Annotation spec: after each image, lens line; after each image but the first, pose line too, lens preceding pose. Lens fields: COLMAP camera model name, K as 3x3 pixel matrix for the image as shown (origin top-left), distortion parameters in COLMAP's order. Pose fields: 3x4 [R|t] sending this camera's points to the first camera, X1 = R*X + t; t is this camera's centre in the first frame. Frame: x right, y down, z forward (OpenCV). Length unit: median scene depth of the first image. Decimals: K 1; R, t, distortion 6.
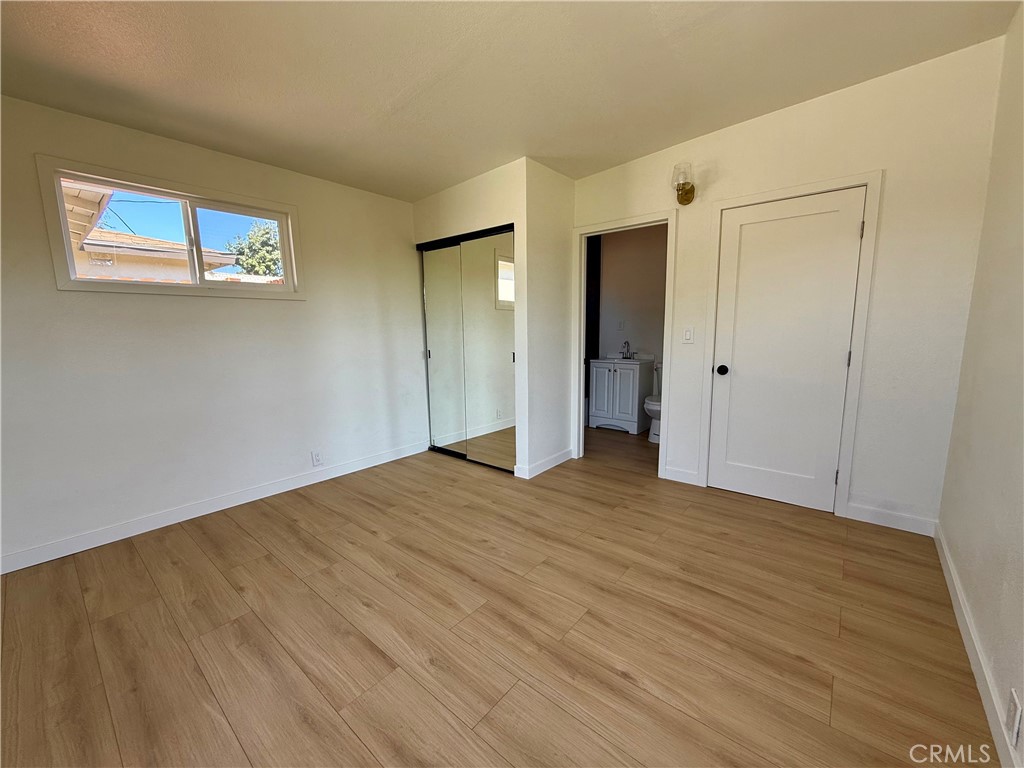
lens RADIAL K [[407.2, 0, 510.3], [0, 407.2, 384.6], [0, 0, 1]] dist [0.000310, 0.000048]
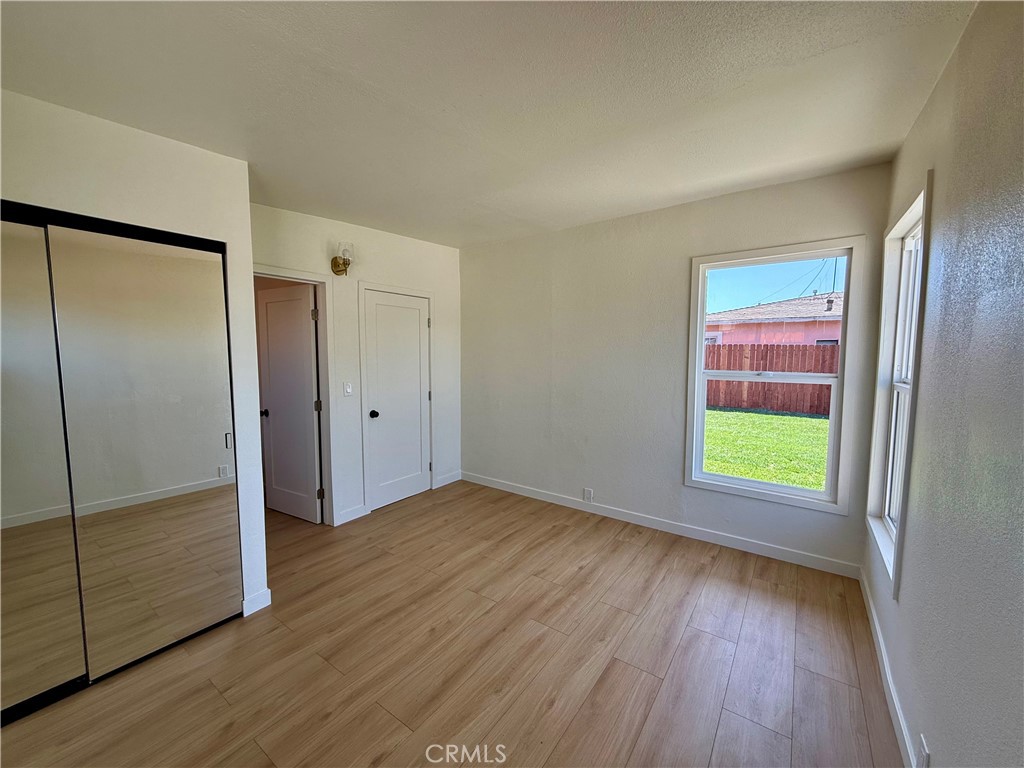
lens RADIAL K [[407.2, 0, 510.3], [0, 407.2, 384.6], [0, 0, 1]] dist [0.000310, 0.000048]
pose [[-0.071934, -0.062099, 0.995474, -1.035051], [0.139449, 0.987631, 0.071686, -0.214257], [-0.987613, 0.143974, -0.062384, 0.887714]]
